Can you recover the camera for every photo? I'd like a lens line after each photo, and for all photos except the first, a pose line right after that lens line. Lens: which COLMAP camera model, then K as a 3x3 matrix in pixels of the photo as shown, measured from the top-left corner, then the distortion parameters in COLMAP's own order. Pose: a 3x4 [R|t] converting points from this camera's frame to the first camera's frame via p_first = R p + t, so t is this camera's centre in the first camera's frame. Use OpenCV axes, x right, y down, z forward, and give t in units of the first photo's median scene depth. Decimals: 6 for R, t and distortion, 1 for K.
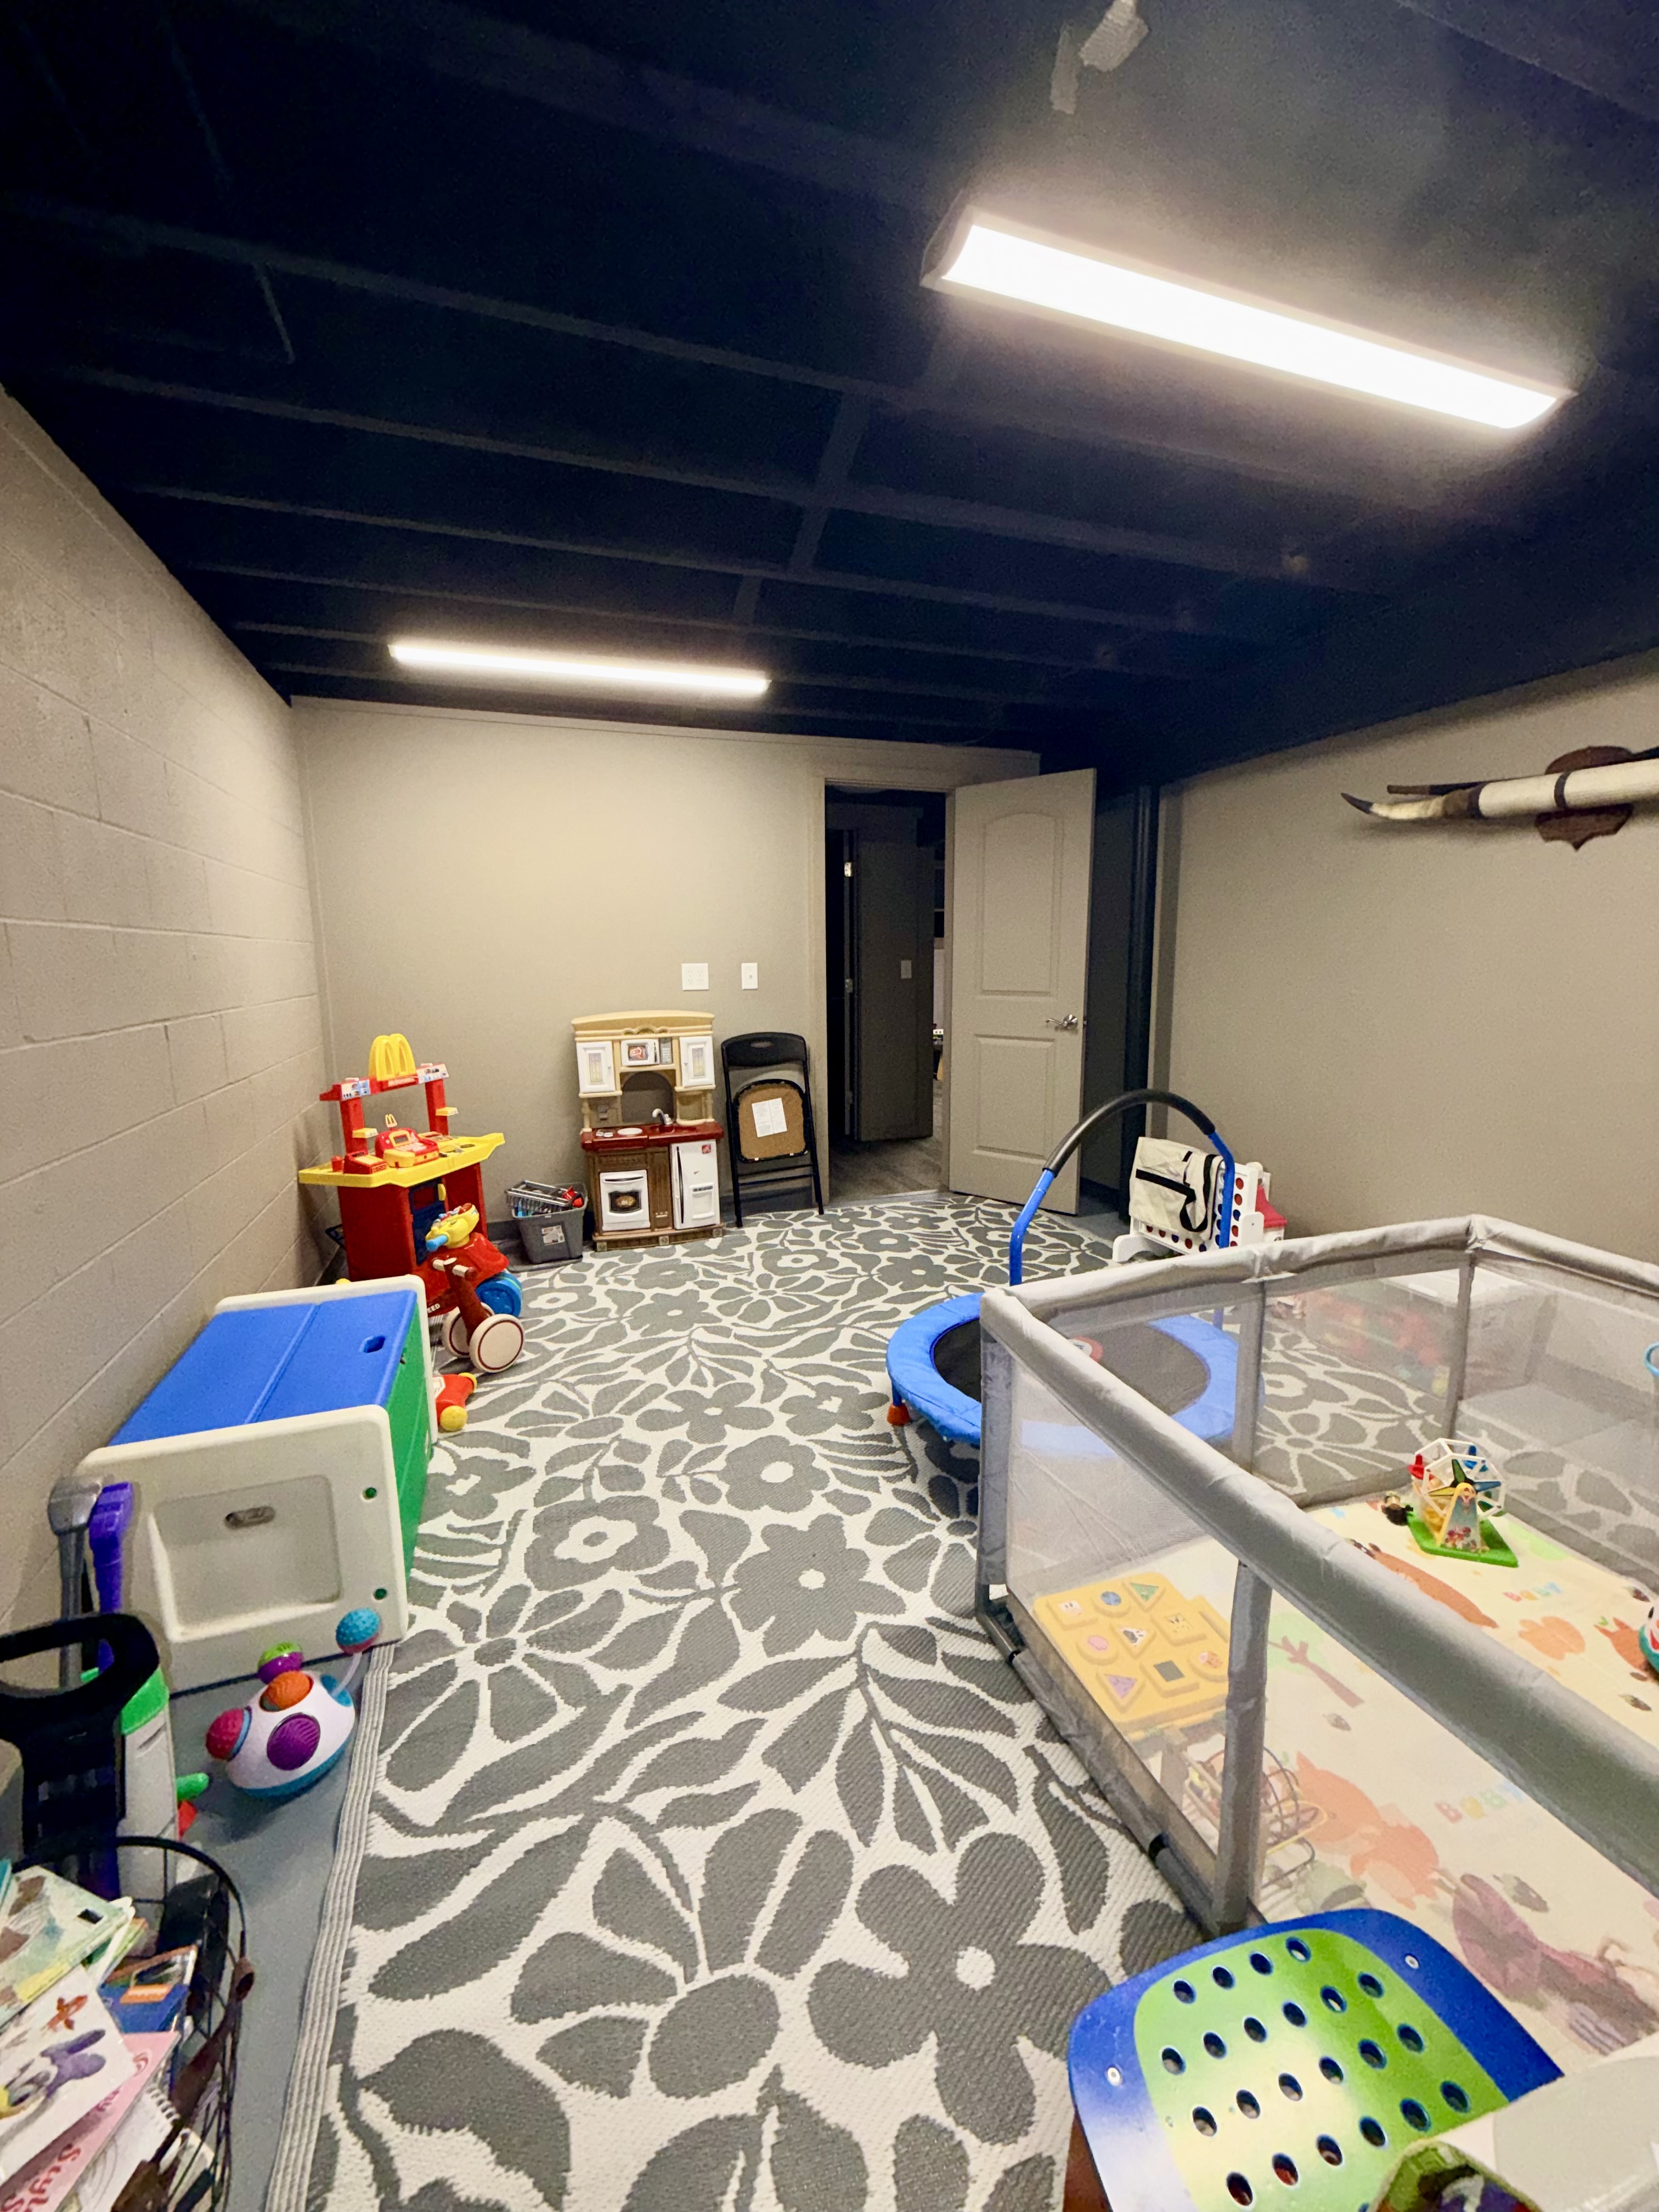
lens RADIAL K [[882.0, 0, 830.3], [0, 882.0, 1103.4], [0, 0, 1]] dist [0.000492, 0.000128]
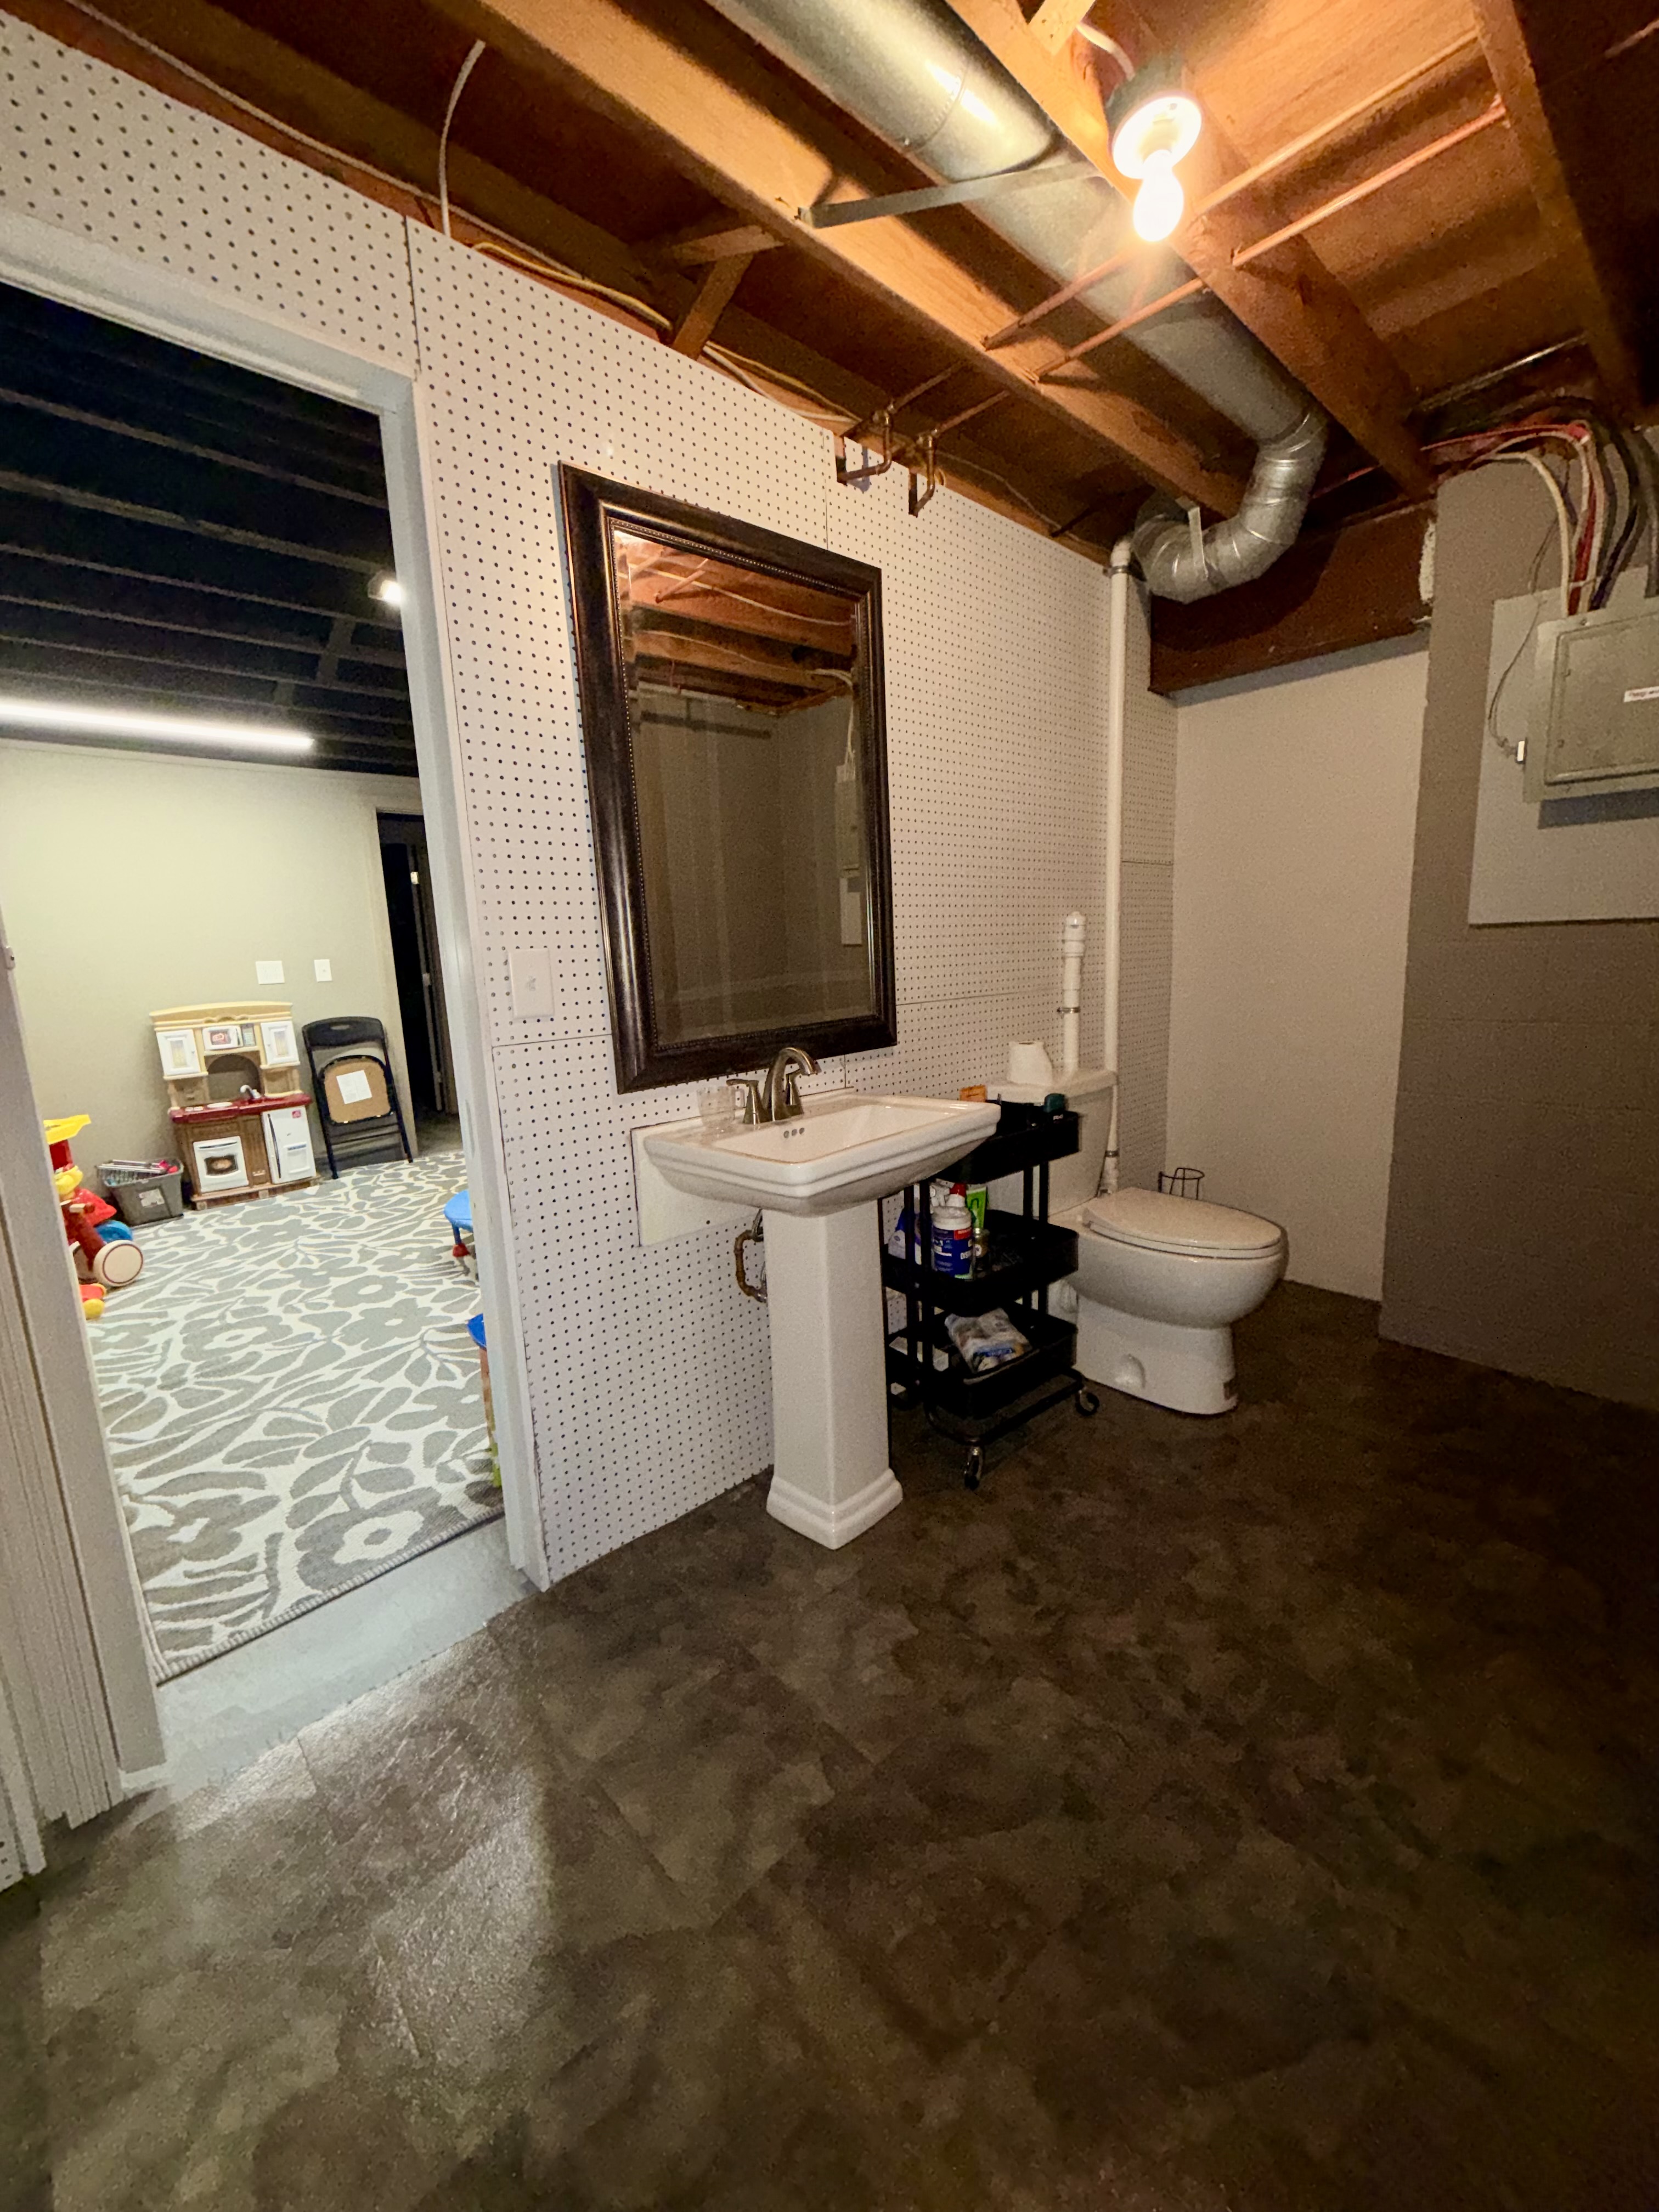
lens RADIAL K [[882.0, 0, 826.9], [0, 882.0, 1099.8], [0, 0, 1]] dist [0.000492, 0.000128]
pose [[0.915617, -0.095117, 0.390638, 0.056191], [0.095861, 0.995238, 0.017642, 0.084405], [-0.390456, 0.021294, 0.920375, -0.408515]]
